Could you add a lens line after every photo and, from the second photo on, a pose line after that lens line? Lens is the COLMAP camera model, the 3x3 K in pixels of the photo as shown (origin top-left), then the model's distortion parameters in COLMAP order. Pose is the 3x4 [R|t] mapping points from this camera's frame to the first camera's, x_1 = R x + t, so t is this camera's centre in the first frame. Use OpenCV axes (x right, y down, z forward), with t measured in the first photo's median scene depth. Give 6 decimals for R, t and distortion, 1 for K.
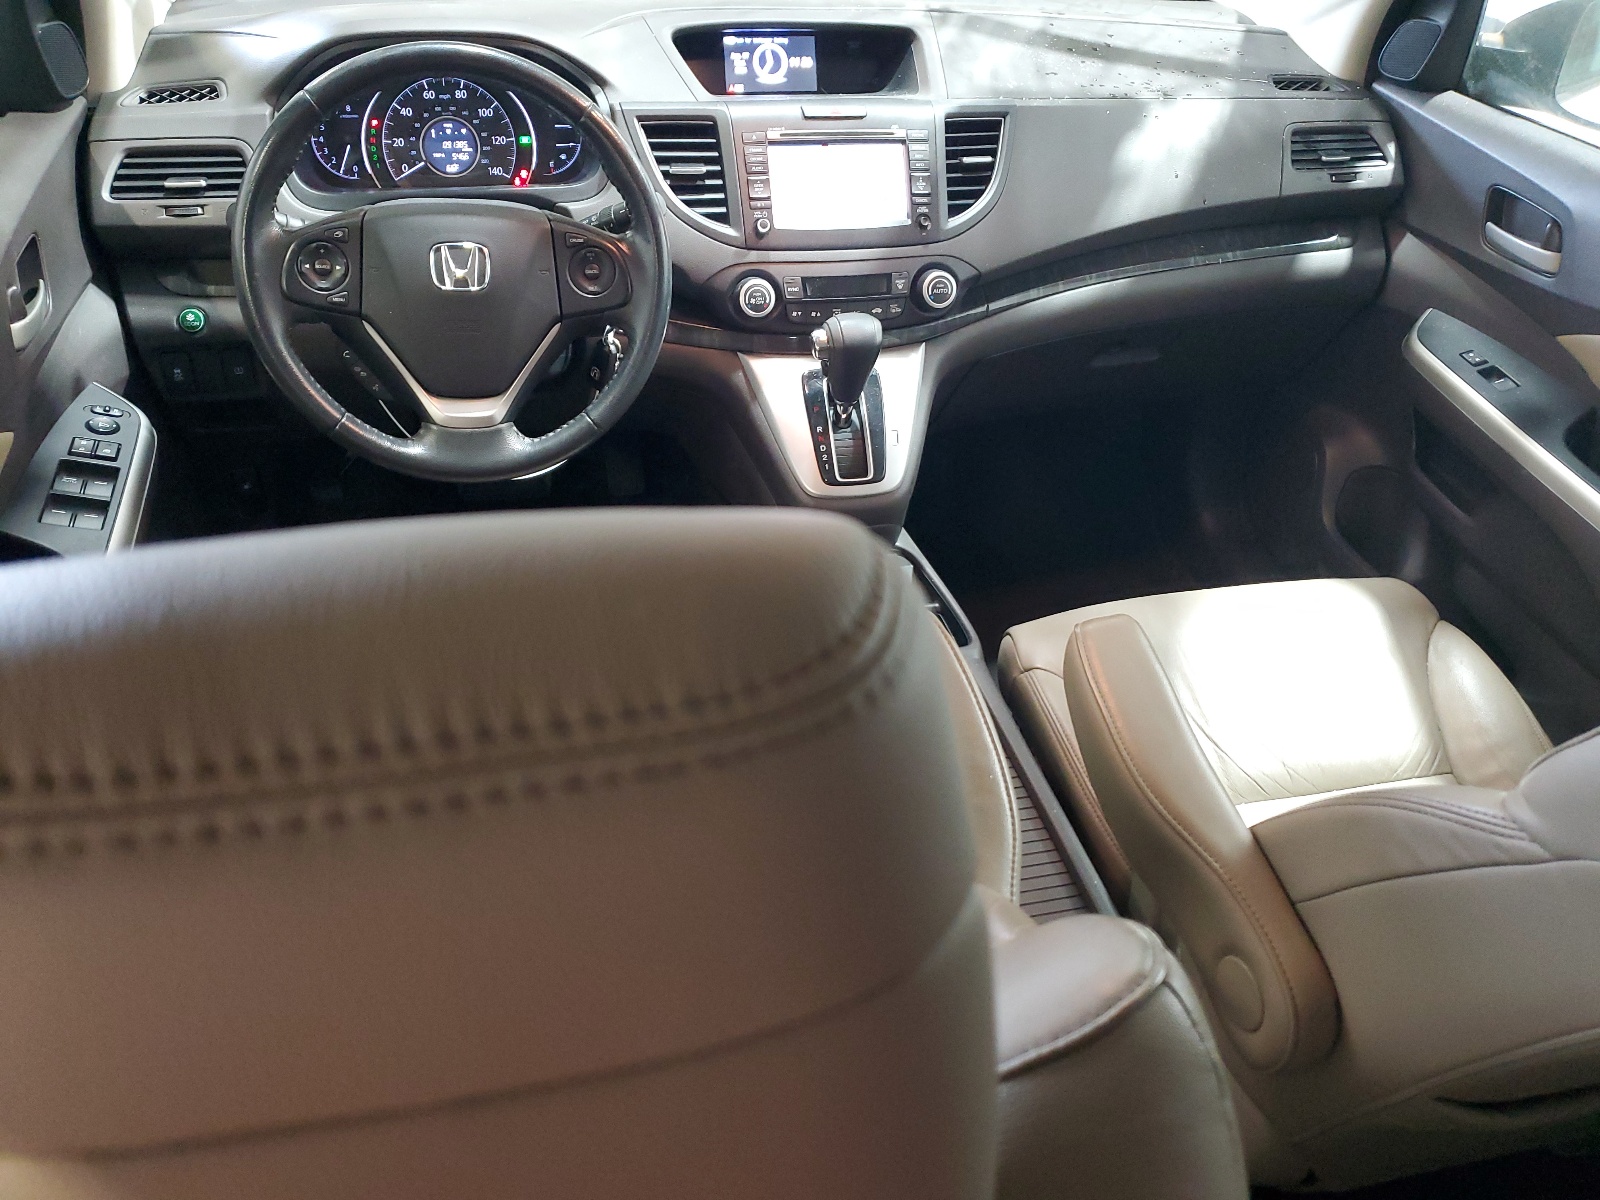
lens RADIAL K [[1220.1, 0, 777.6], [0, 1220.1, 599.4], [0, 0, 1]] dist [-0.004584, -0.002119]
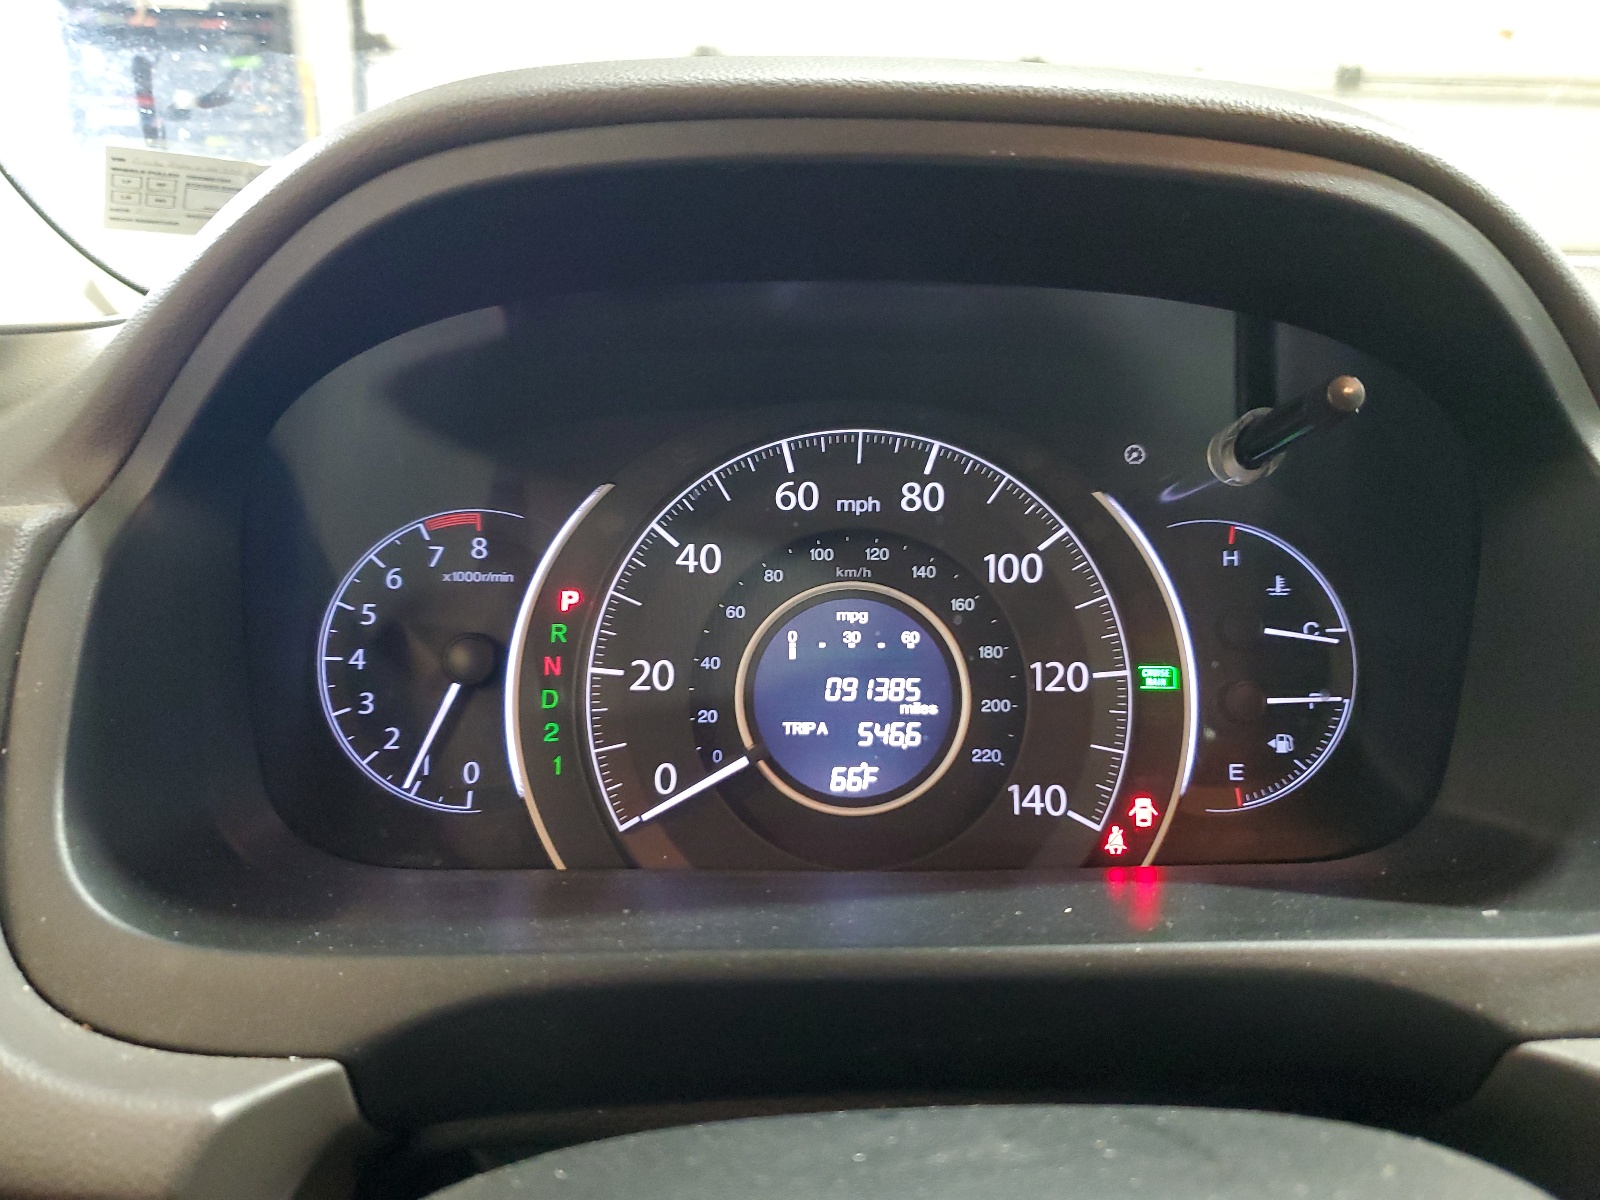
lens RADIAL K [[1213.1, 0, 800.0], [0, 1213.1, 600.0], [0, 0, 1]] dist [0.175235, 0.000065]
pose [[0.986020, 0.009373, -0.166365, -0.239713], [-0.076460, 0.912549, -0.401756, -0.290862], [0.148050, 0.408859, 0.900508, 0.772285]]
